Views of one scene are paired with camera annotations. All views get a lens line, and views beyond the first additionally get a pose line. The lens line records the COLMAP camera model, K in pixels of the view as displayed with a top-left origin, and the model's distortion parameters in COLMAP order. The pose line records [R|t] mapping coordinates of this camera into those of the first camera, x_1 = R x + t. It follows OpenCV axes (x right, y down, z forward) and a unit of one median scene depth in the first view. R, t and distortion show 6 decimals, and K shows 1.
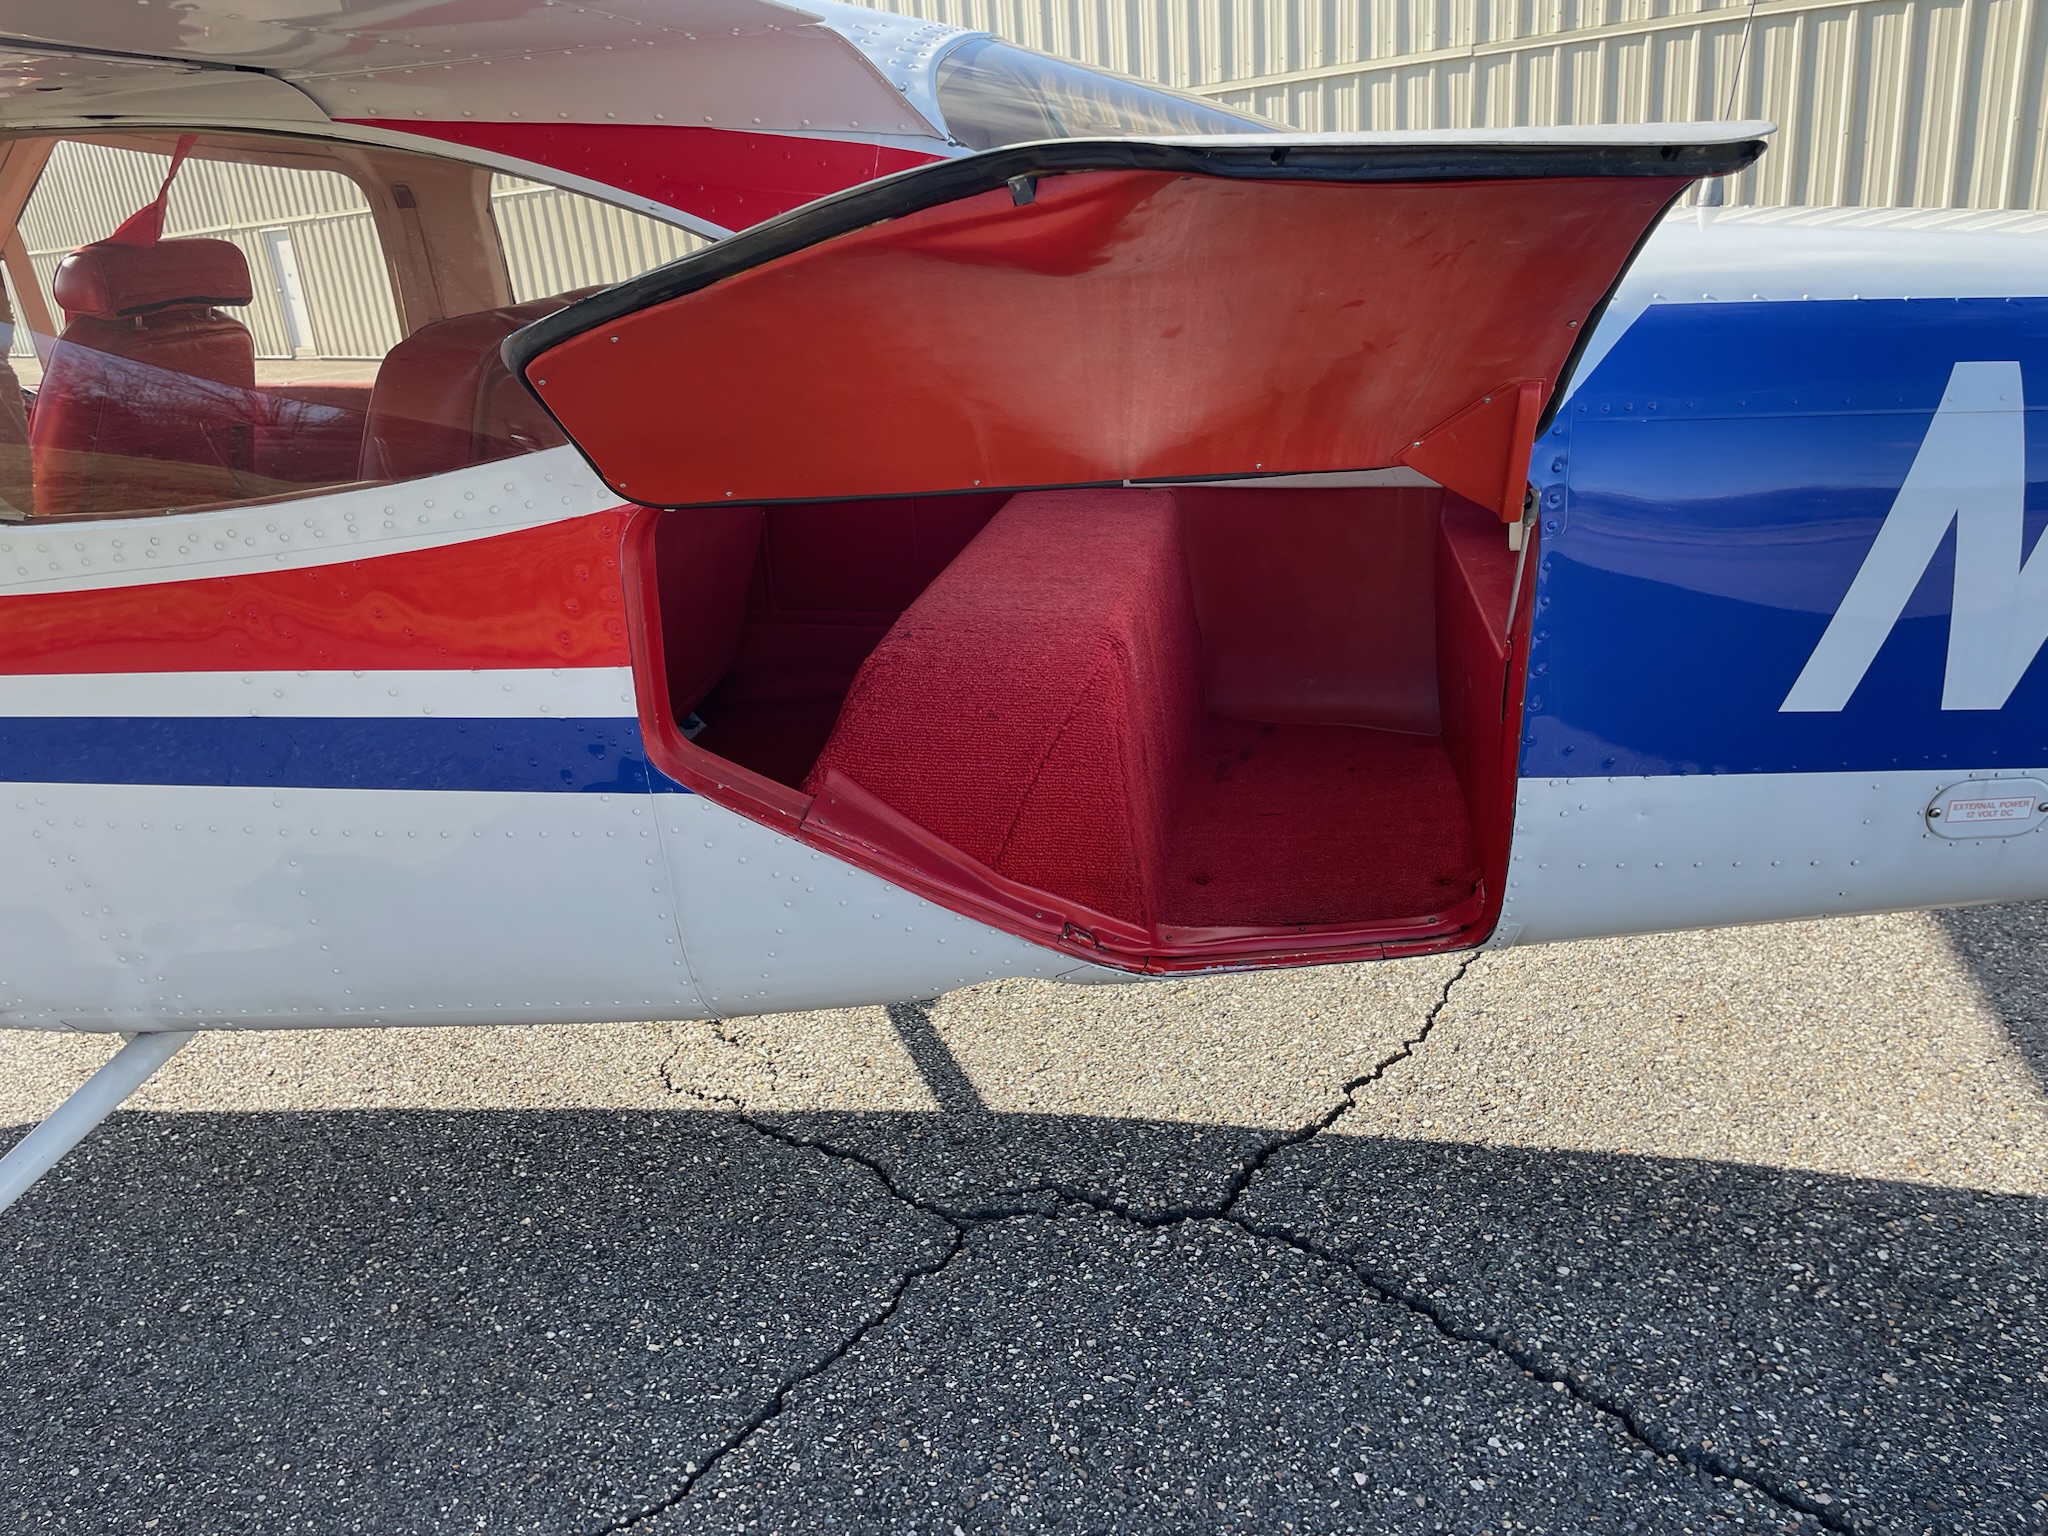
lens RADIAL K [[1578.1, 0, 1024.0], [0, 1578.1, 768.0], [0, 0, 1]] dist [0.083507, -0.092164]
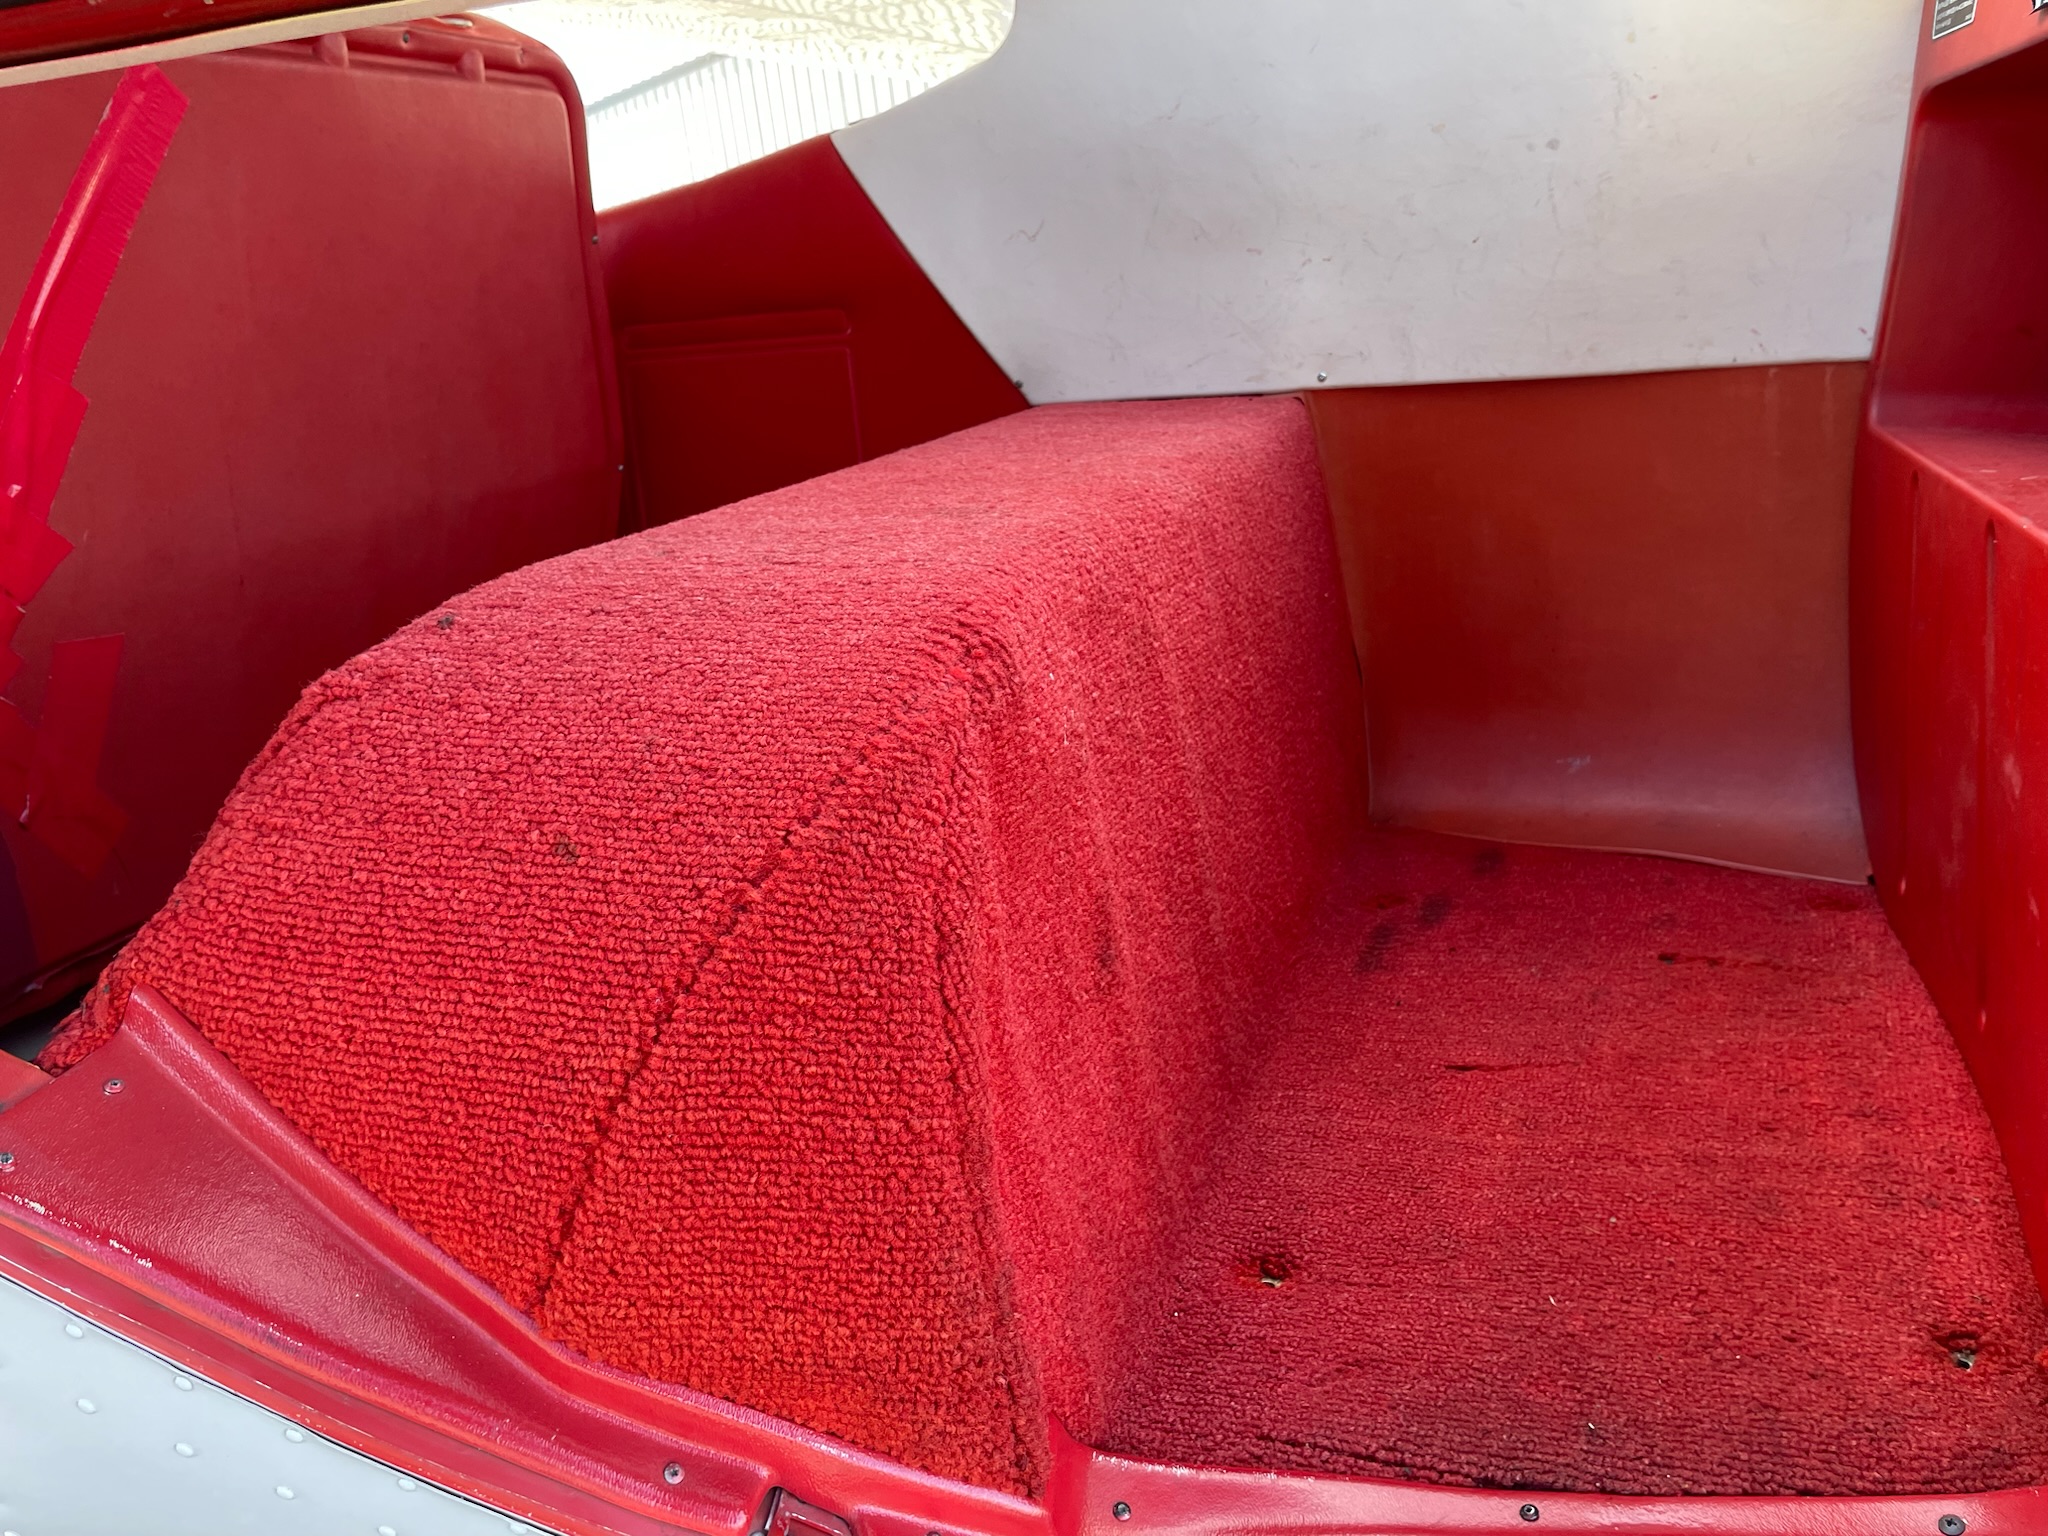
lens RADIAL K [[1578.1, 0, 1024.0], [0, 1578.1, 768.0], [0, 0, 1]] dist [0.083507, -0.092164]
pose [[0.986485, 0.015136, -0.163149, 0.109947], [-0.022951, 0.998672, -0.046126, -0.031076], [0.162234, 0.049247, 0.985523, 0.572422]]
